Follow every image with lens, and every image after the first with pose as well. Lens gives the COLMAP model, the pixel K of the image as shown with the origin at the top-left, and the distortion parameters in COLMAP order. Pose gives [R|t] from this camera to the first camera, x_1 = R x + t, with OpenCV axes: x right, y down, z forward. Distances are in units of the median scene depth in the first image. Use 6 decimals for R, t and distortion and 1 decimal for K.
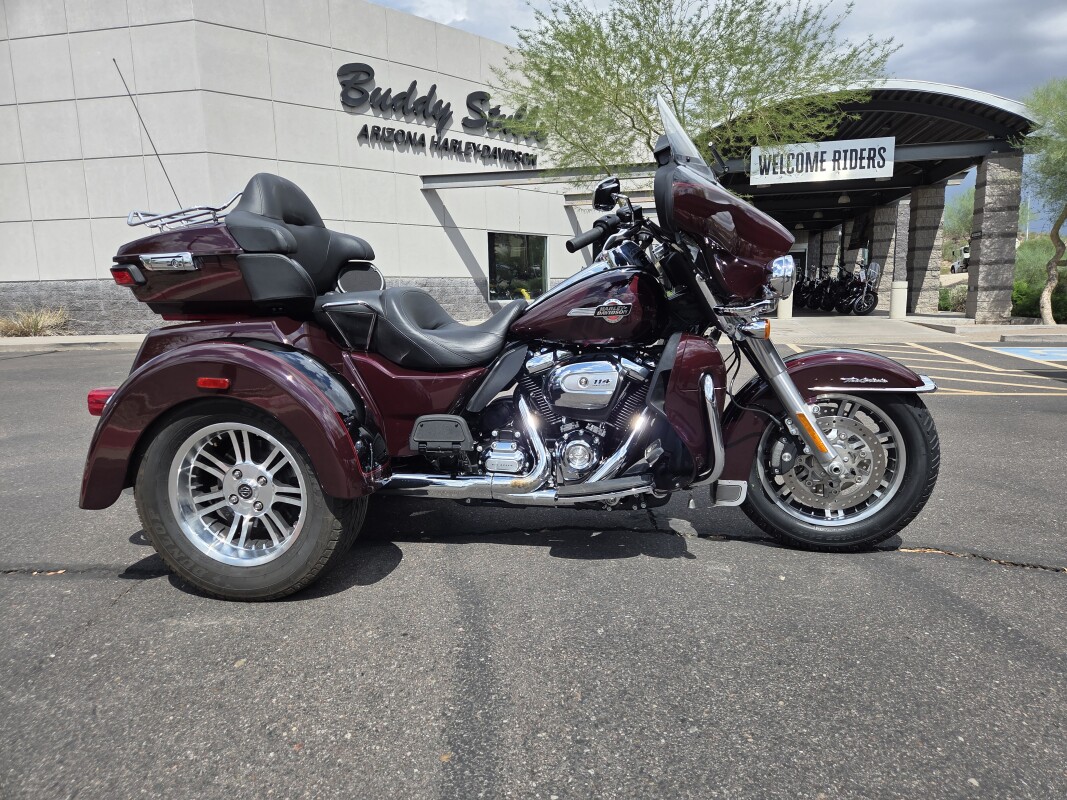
lens RADIAL K [[715.5, 0, 533.5], [0, 715.5, 400.0], [0, 0, 1]] dist [0.070613, -0.065896]
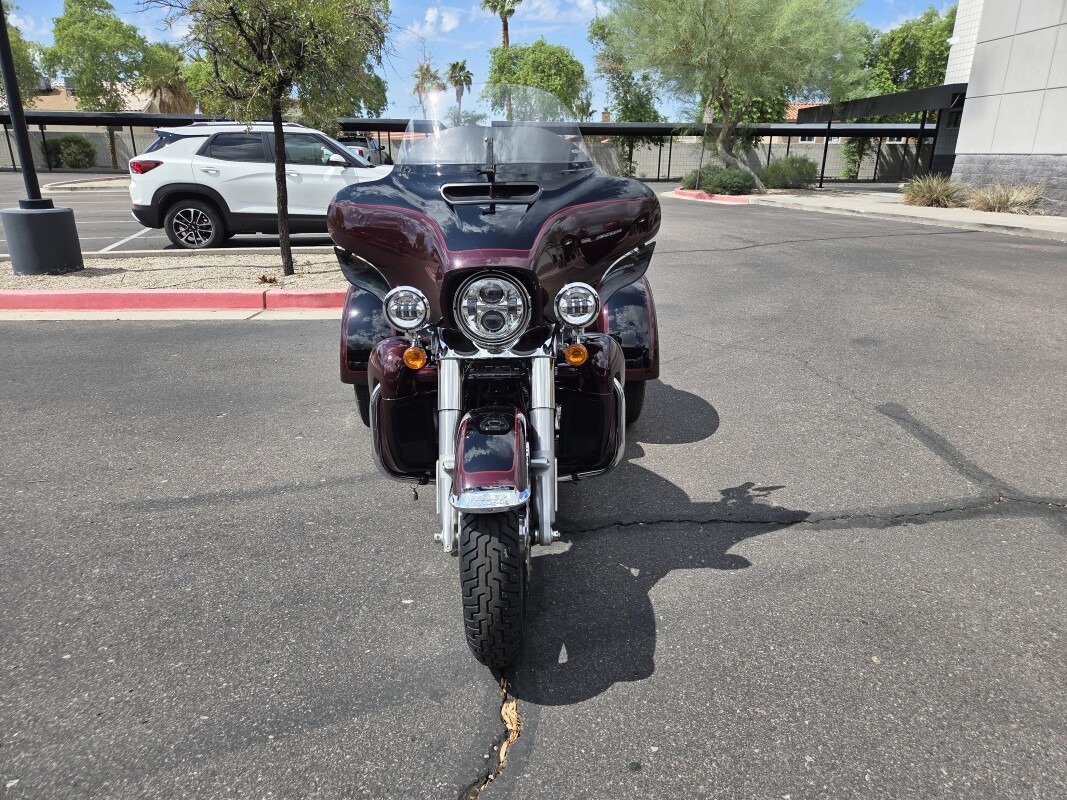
lens RADIAL K [[715.5, 0, 533.5], [0, 715.5, 400.0], [0, 0, 1]] dist [0.070613, -0.065896]
pose [[0.223327, 0.336082, -0.914972, 1.040292], [-0.155800, 0.938919, 0.306850, -0.299234], [0.962212, 0.074025, 0.262047, 0.772295]]
